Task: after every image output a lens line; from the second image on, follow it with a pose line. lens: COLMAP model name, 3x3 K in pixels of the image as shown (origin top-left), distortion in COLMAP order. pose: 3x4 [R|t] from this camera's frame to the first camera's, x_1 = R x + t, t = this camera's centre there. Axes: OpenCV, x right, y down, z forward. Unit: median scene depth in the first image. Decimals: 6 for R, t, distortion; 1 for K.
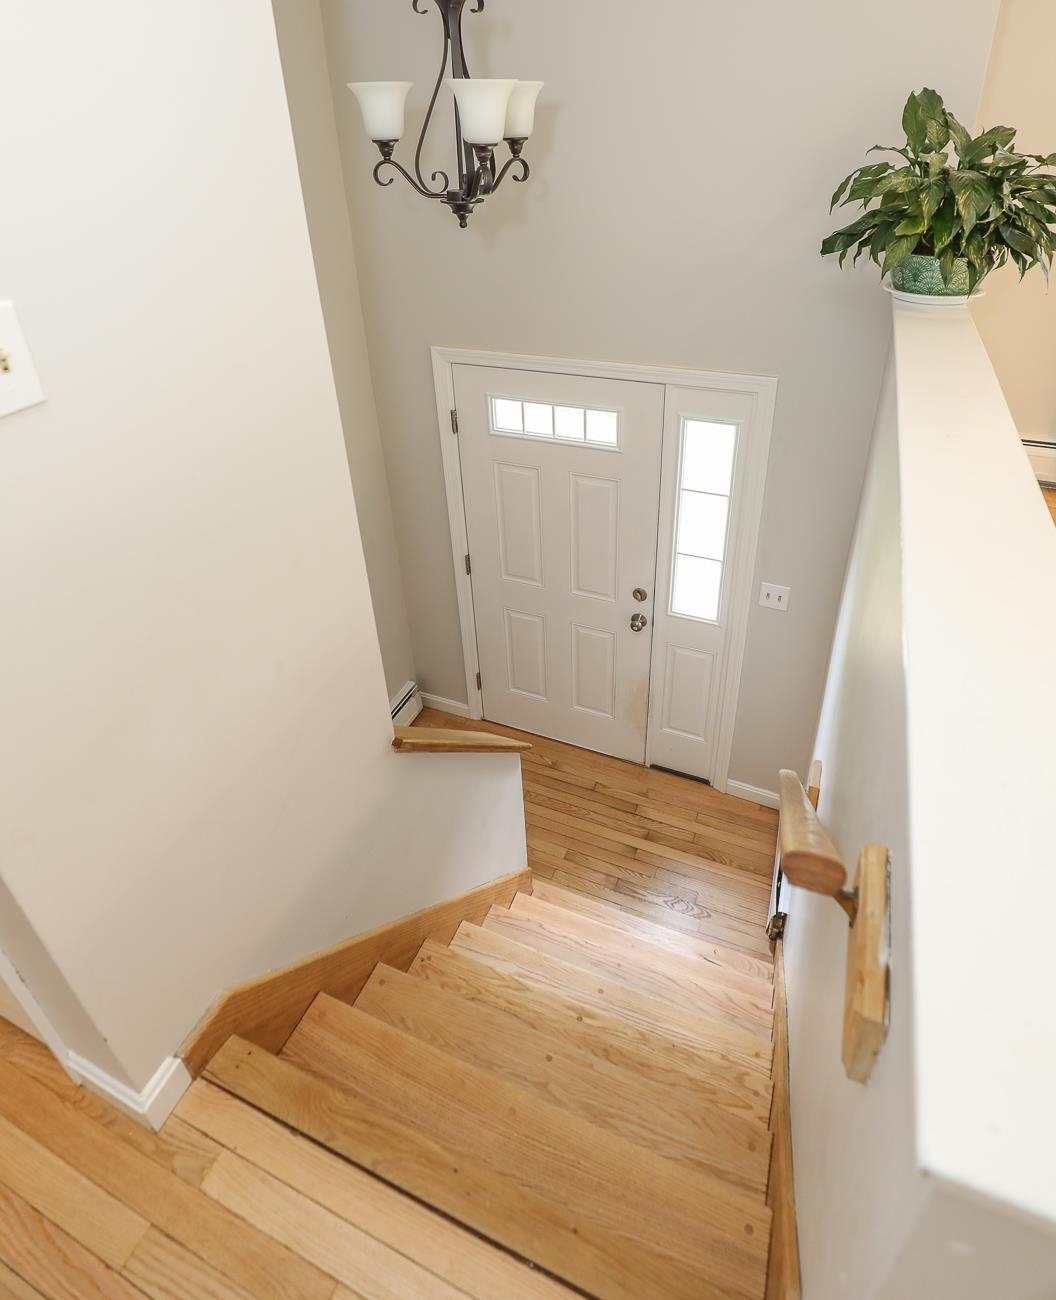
lens RADIAL K [[788.8, 0, 529.6], [0, 788.8, 574.1], [0, 0, 1]] dist [-0.008688, 0.002010]
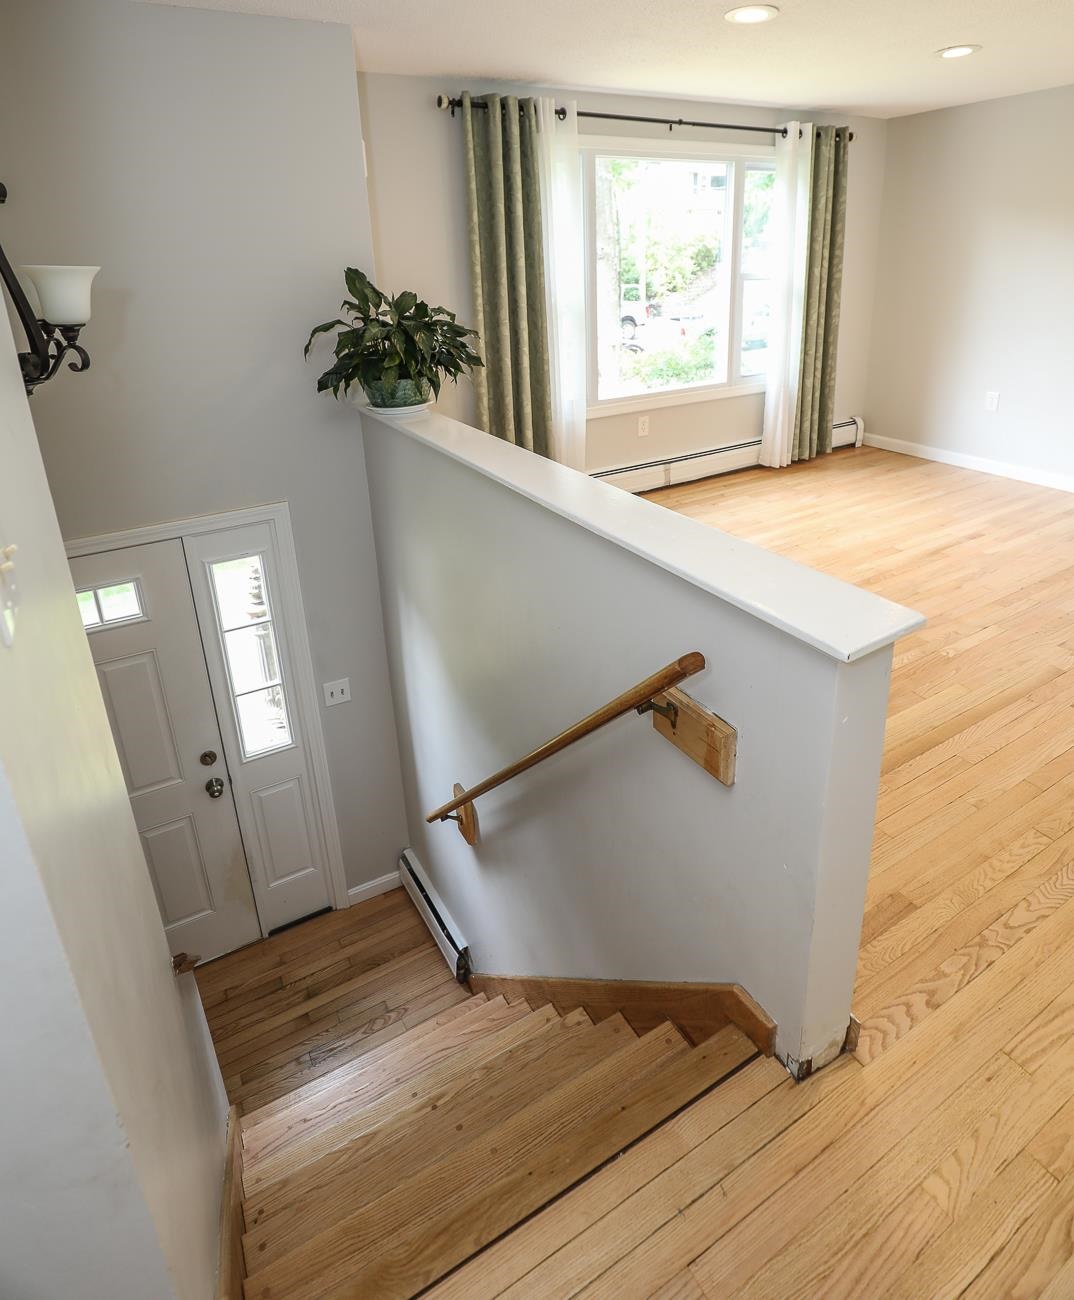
lens RADIAL K [[971.5, 0, 537.0], [0, 971.5, 650.0], [0, 0, 1]] dist [-0.008852, -0.002433]
pose [[0.527203, -0.323140, 0.785899, -0.582820], [0.446234, 0.892362, 0.067569, 0.008341], [-0.723141, 0.315073, 0.614652, -0.050703]]
